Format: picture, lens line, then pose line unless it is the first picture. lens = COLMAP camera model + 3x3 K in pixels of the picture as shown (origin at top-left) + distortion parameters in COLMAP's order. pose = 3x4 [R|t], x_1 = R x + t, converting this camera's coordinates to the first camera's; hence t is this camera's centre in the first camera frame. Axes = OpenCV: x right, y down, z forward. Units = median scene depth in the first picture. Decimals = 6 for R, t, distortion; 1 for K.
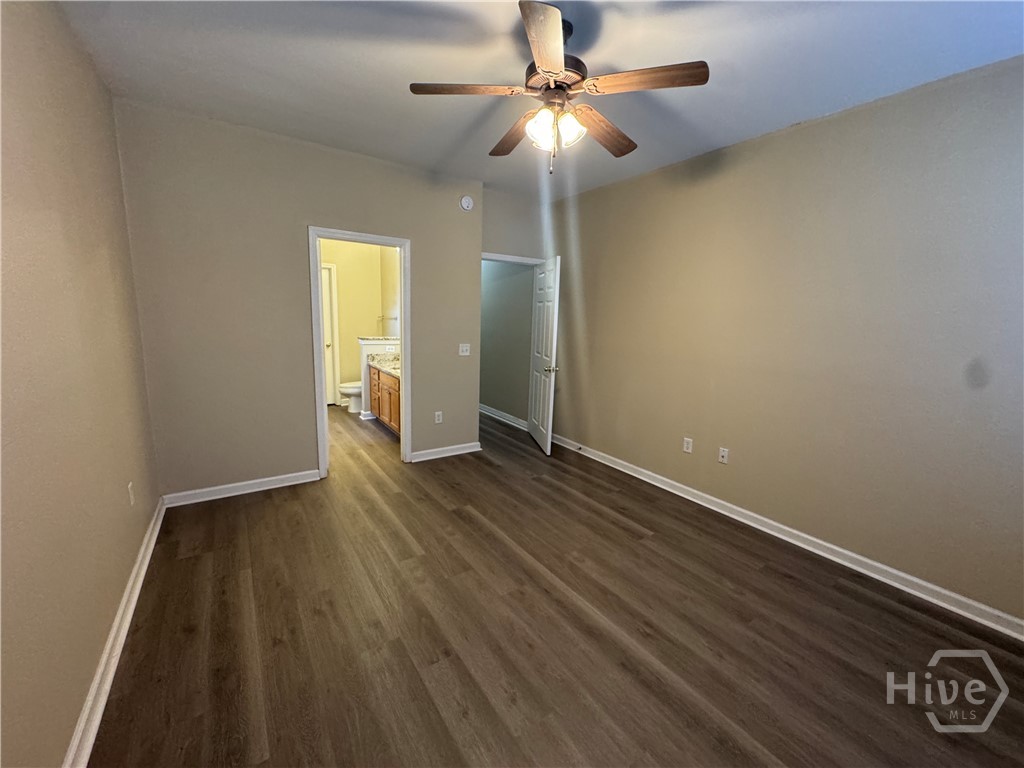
lens RADIAL K [[407.5, 0, 512.0], [0, 407.5, 384.0], [0, 0, 1]] dist [-0.002294, 0.000007]
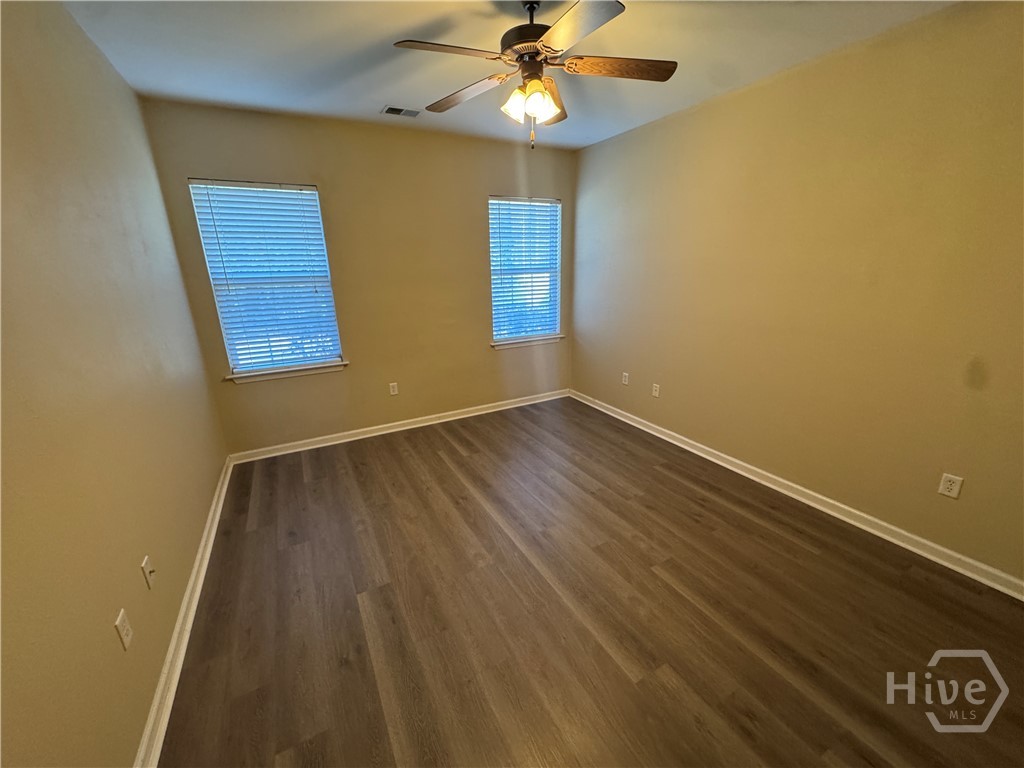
lens RADIAL K [[407.5, 0, 512.0], [0, 407.5, 384.0], [0, 0, 1]] dist [-0.002294, 0.000007]
pose [[-0.994832, -0.042864, 0.092044, 0.023776], [0.002817, 0.894521, 0.447017, -0.348385], [-0.101496, 0.444966, -0.889777, 1.684861]]
